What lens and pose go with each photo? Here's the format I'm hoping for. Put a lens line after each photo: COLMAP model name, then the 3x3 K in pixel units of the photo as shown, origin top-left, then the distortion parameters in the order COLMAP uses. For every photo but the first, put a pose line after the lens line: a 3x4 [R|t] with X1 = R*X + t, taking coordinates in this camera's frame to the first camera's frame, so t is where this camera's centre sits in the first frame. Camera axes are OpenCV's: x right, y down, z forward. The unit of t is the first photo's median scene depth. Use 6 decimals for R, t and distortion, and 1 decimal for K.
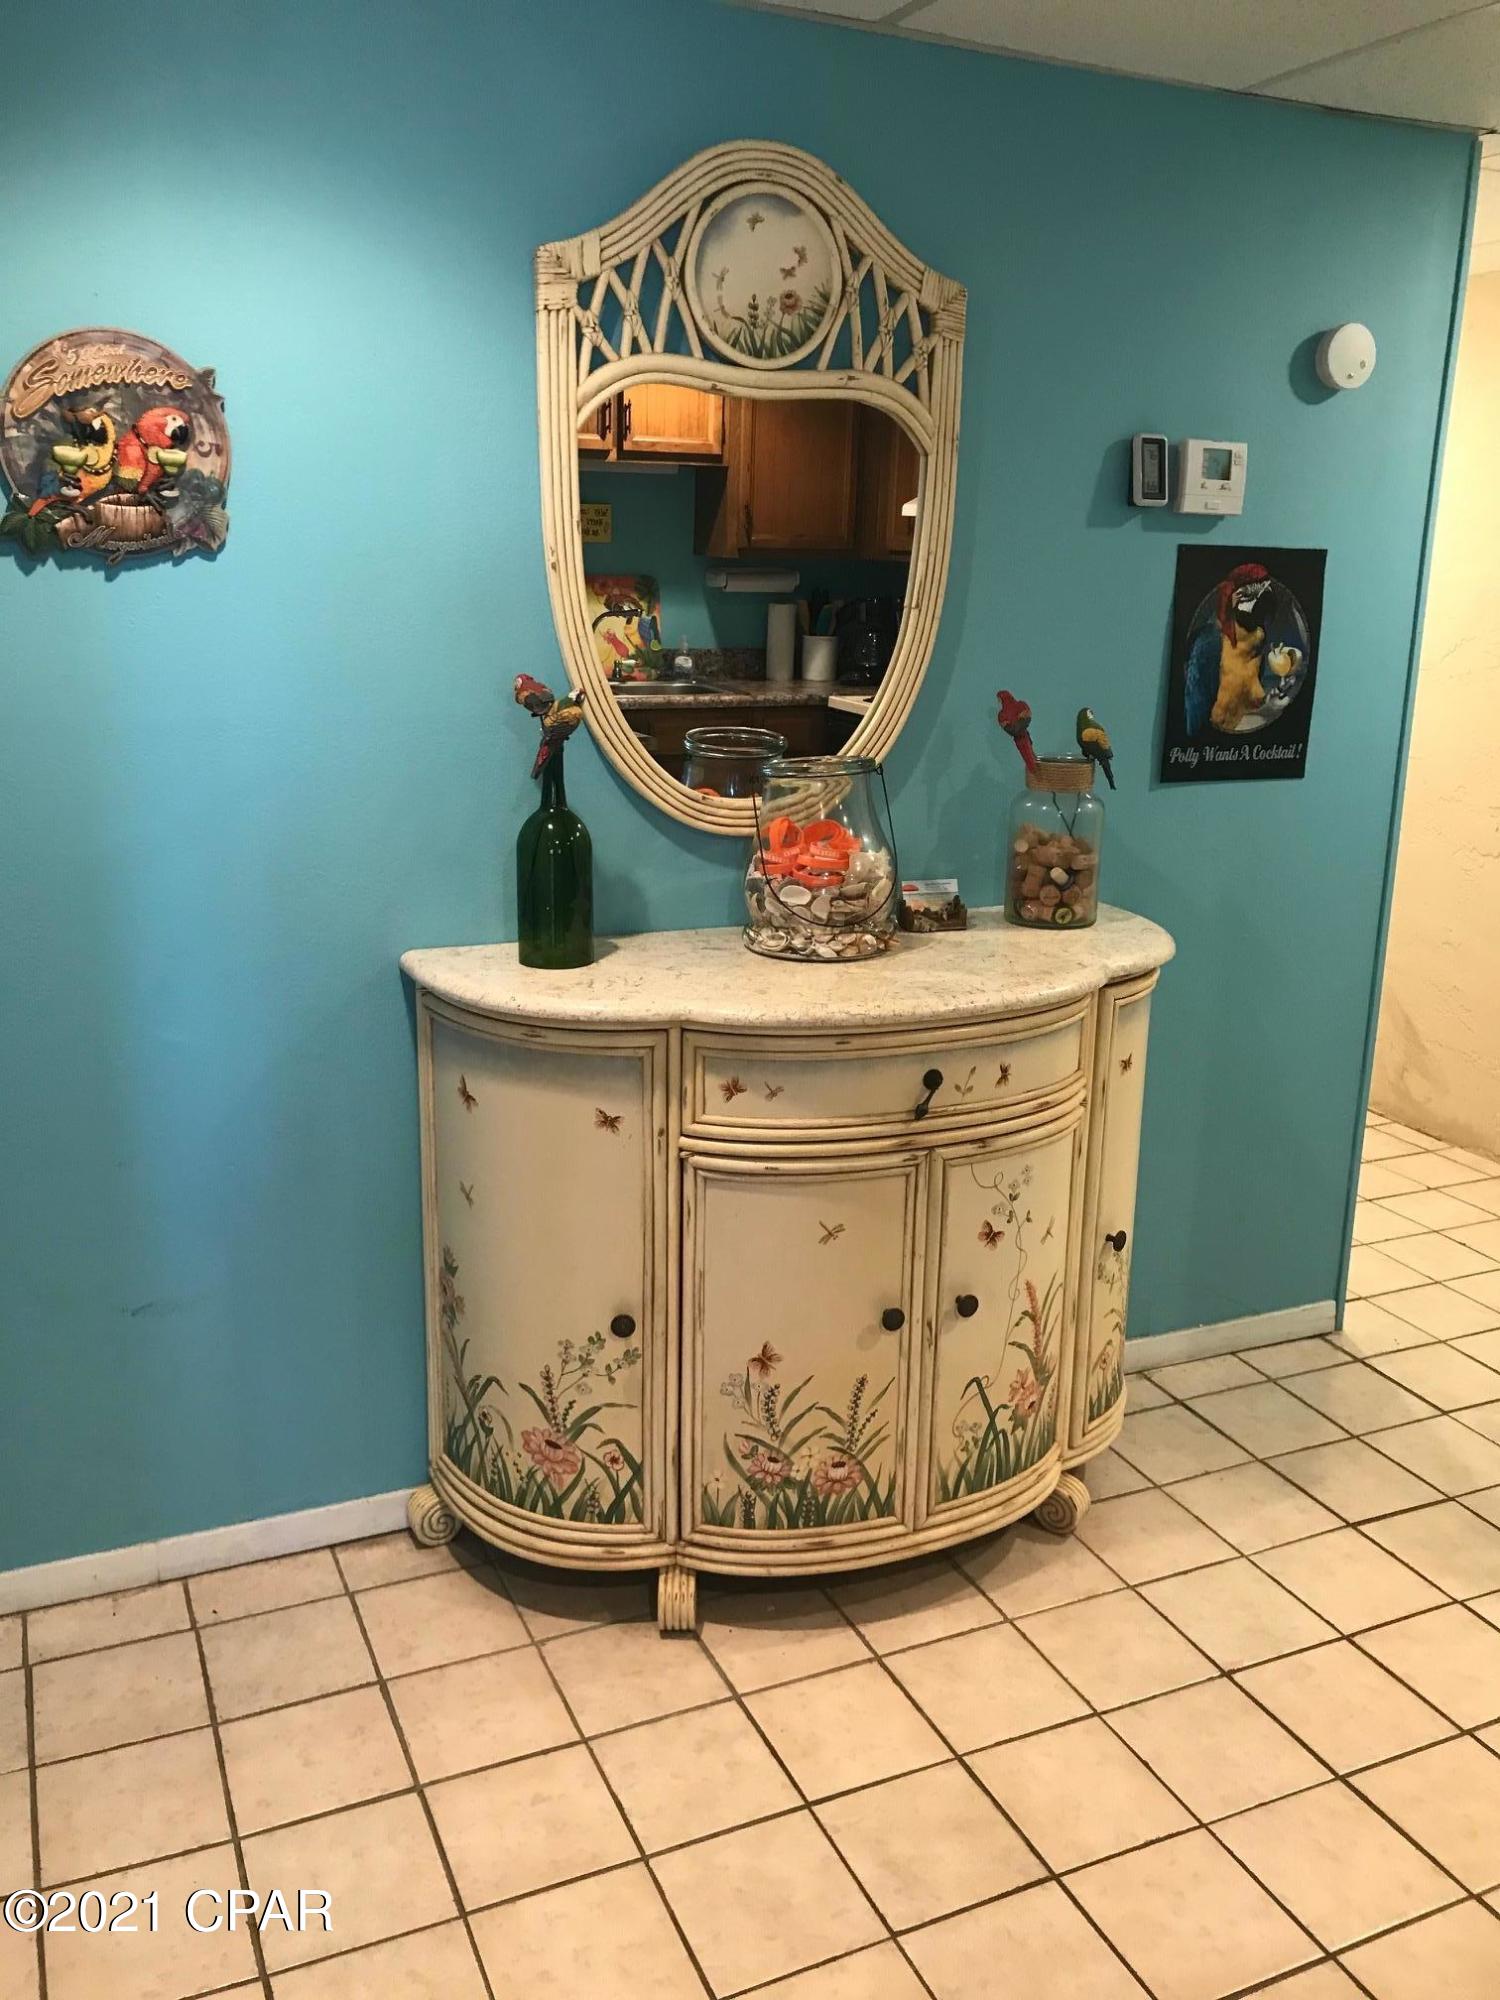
lens RADIAL K [[1646.0, 0, 750.0], [0, 1646.0, 1000.0], [0, 0, 1]] dist [0.002534, -0.005622]
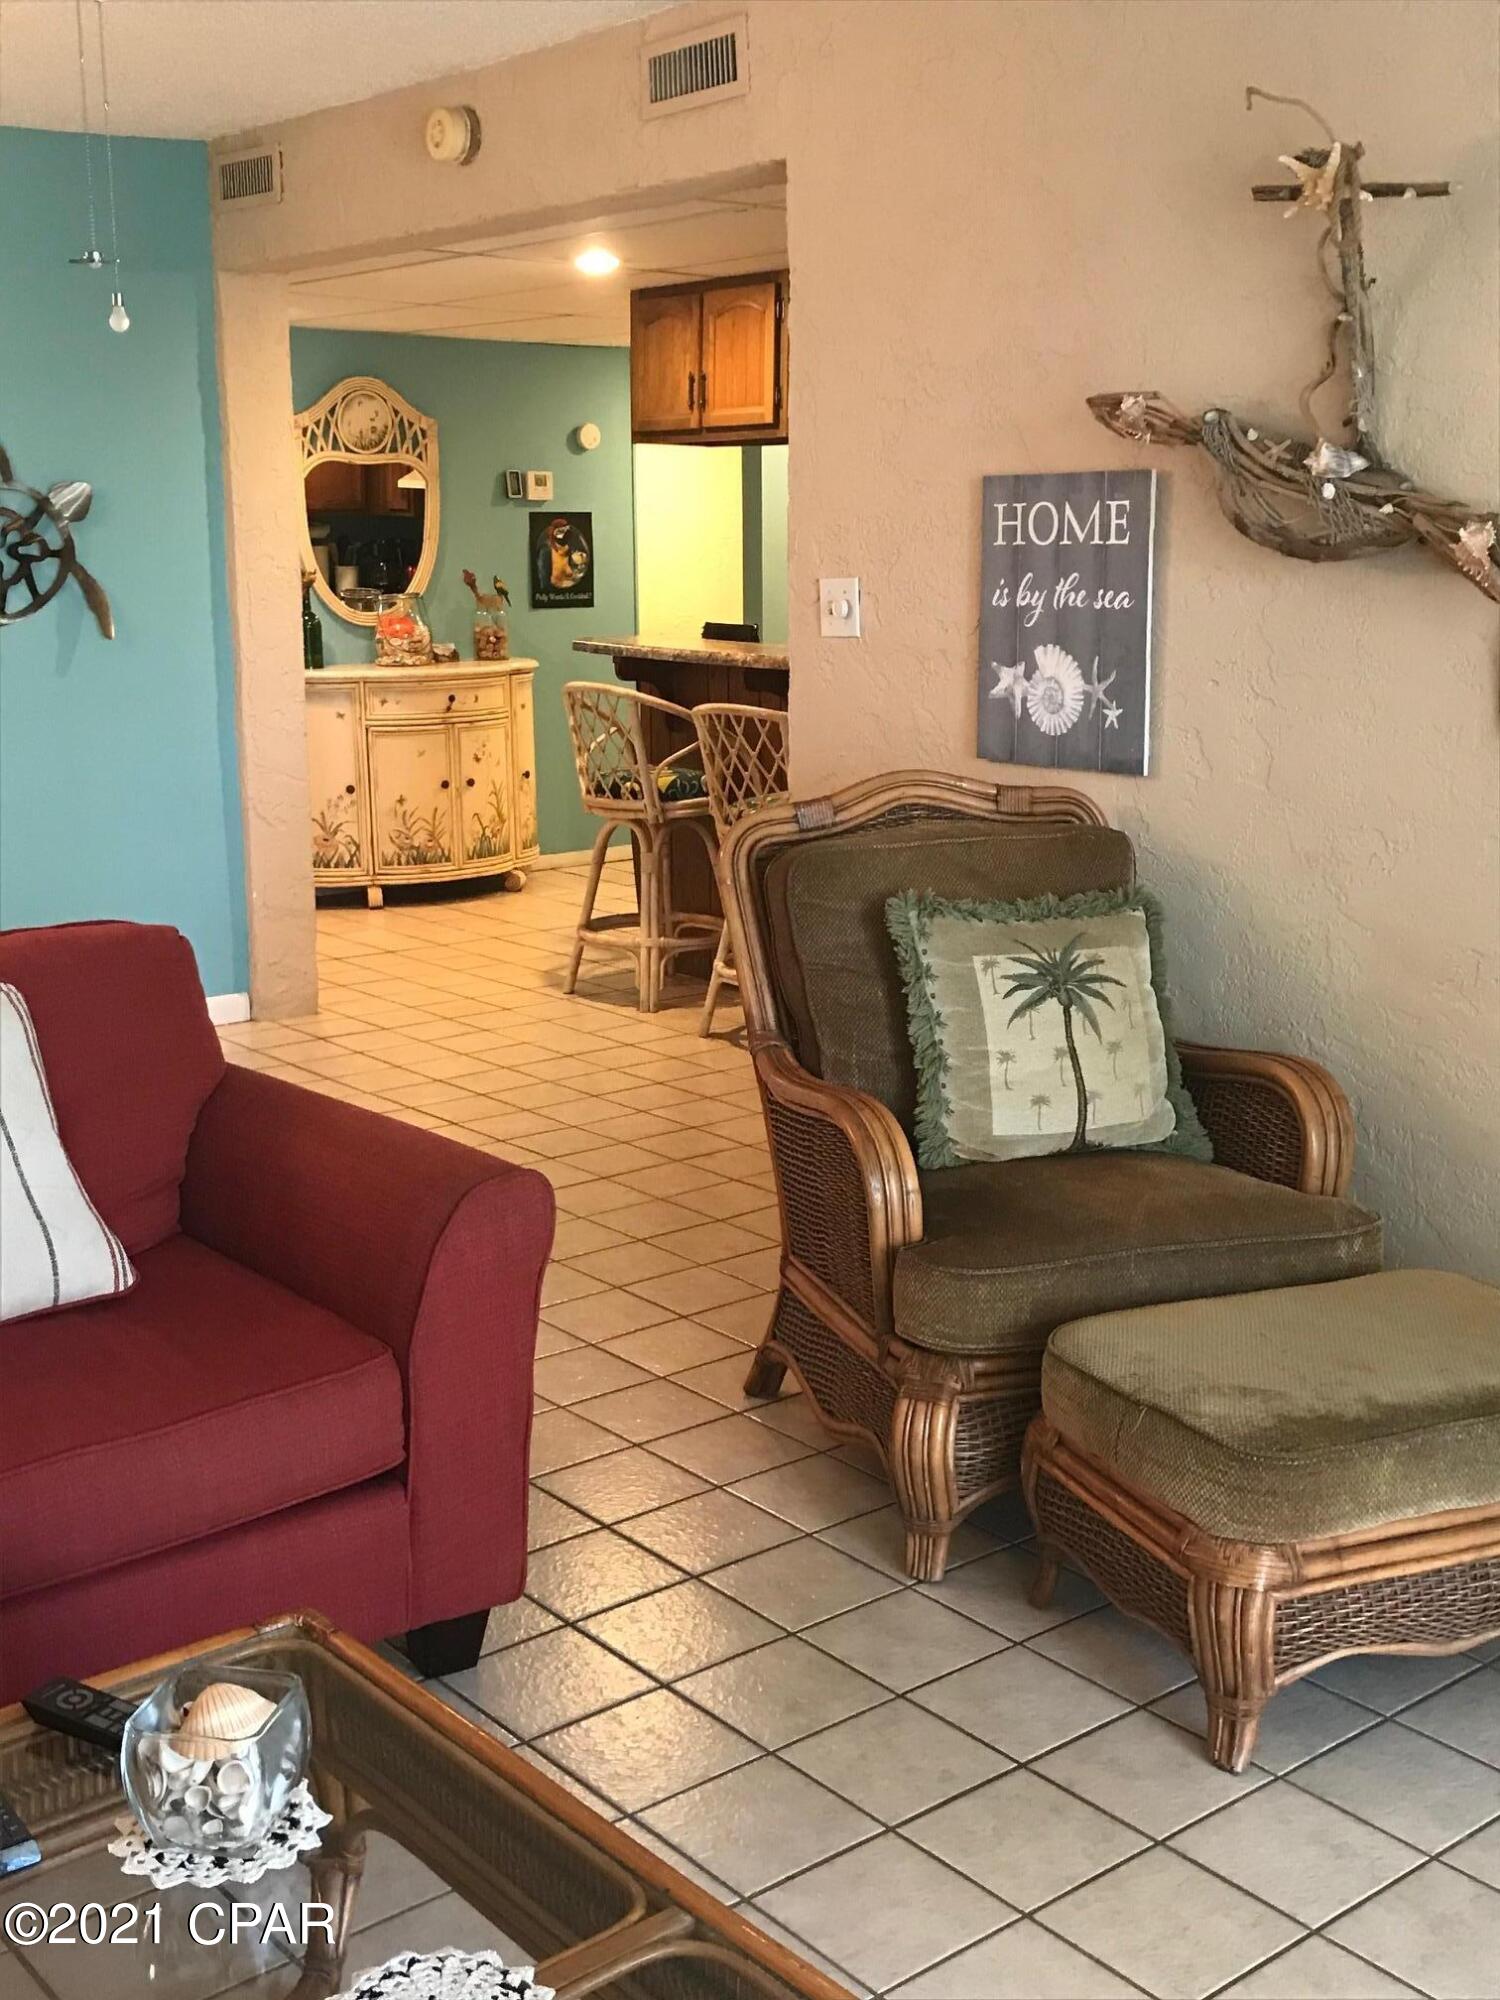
lens RADIAL K [[2300.1, 0, 819.1], [0, 2300.1, 997.9], [0, 0, 1]] dist [0.031123, -0.068242]
pose [[0.955805, -0.081205, 0.282564, -0.426932], [0.094670, 0.994917, -0.034306, 0.718825], [-0.278342, 0.059540, 0.958635, -2.824284]]
